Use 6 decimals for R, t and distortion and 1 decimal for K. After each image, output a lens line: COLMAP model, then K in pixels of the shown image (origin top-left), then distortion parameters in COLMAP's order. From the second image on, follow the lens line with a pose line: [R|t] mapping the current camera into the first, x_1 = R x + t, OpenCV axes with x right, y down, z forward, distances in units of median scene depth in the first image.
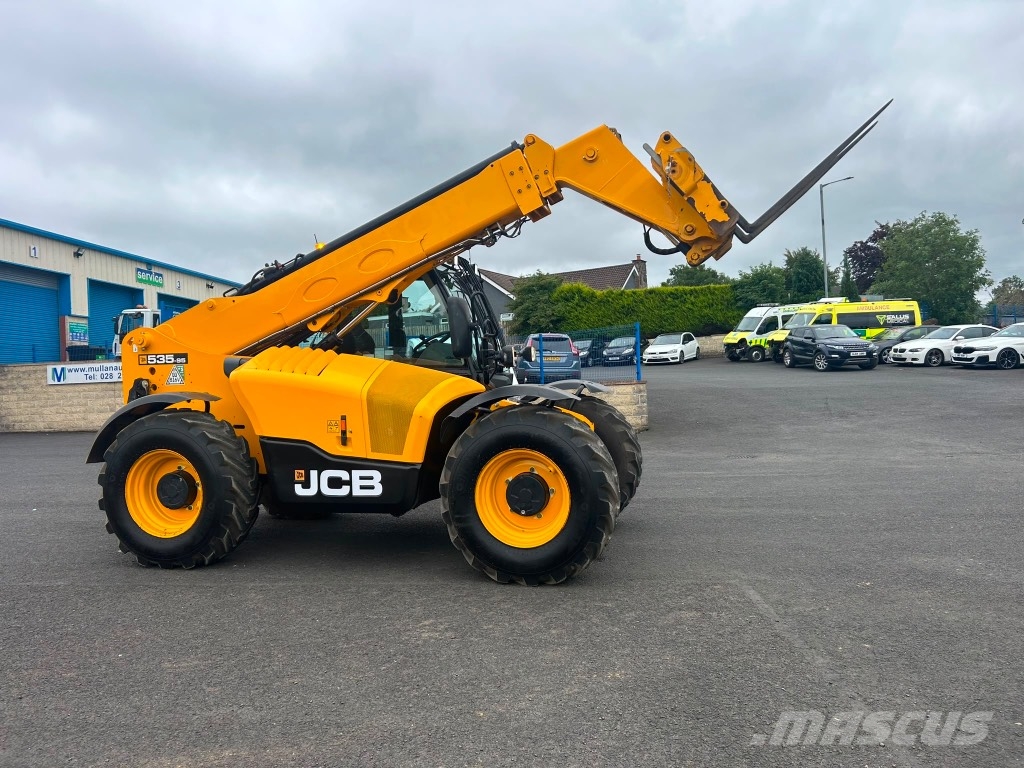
lens RADIAL K [[767.7, 0, 508.4], [0, 767.7, 375.2], [0, 0, 1]] dist [0.060272, -0.073555]
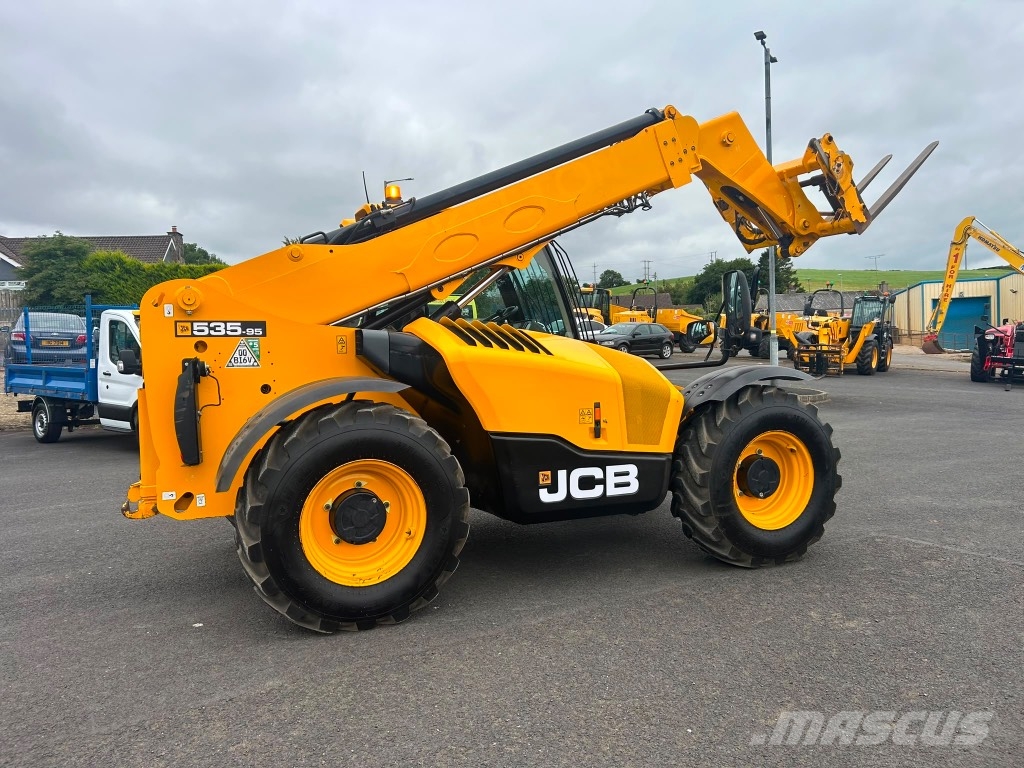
lens RADIAL K [[767.7, 0, 505.9], [0, 767.7, 383.5], [0, 0, 1]] dist [0.067948, -0.077438]
pose [[0.789515, -0.014022, 0.613572, -0.752631], [-0.003749, 0.999610, 0.027668, 0.007947], [-0.613720, -0.024145, 0.789154, 0.369271]]
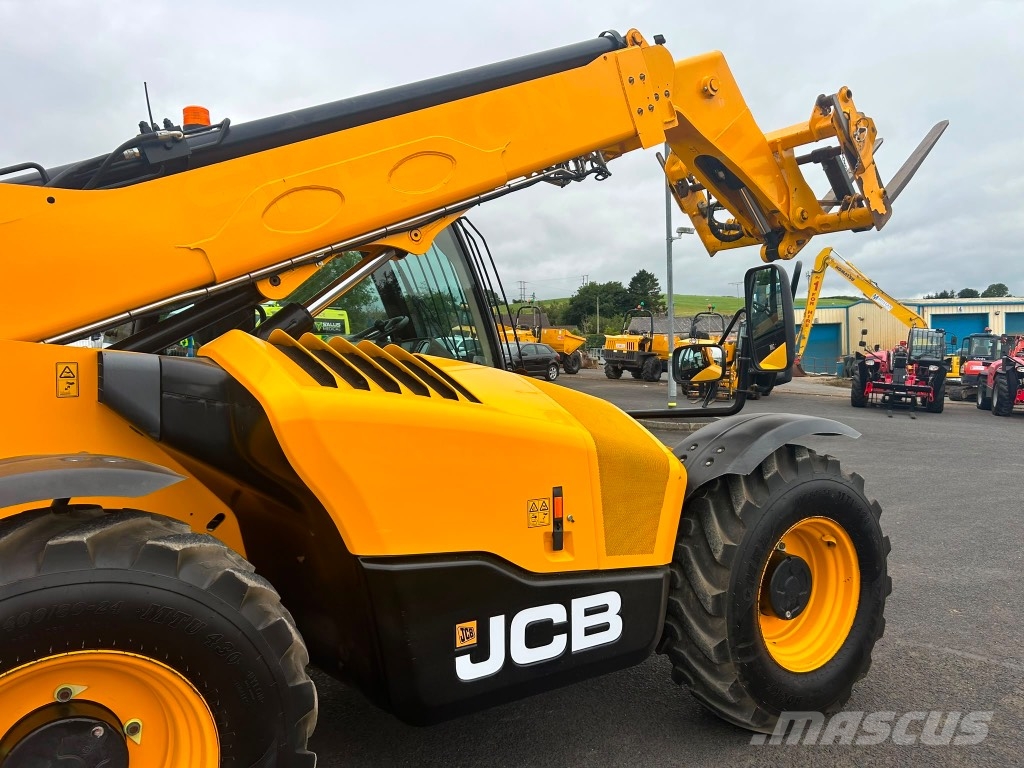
lens RADIAL K [[767.7, 0, 517.3], [0, 767.7, 380.6], [0, 0, 1]] dist [0.060272, -0.073555]
pose [[0.669953, 0.008303, 0.742357, -0.542200], [-0.011605, 0.999932, -0.000710, -0.011976], [-0.742313, -0.008140, 0.670004, 0.651731]]
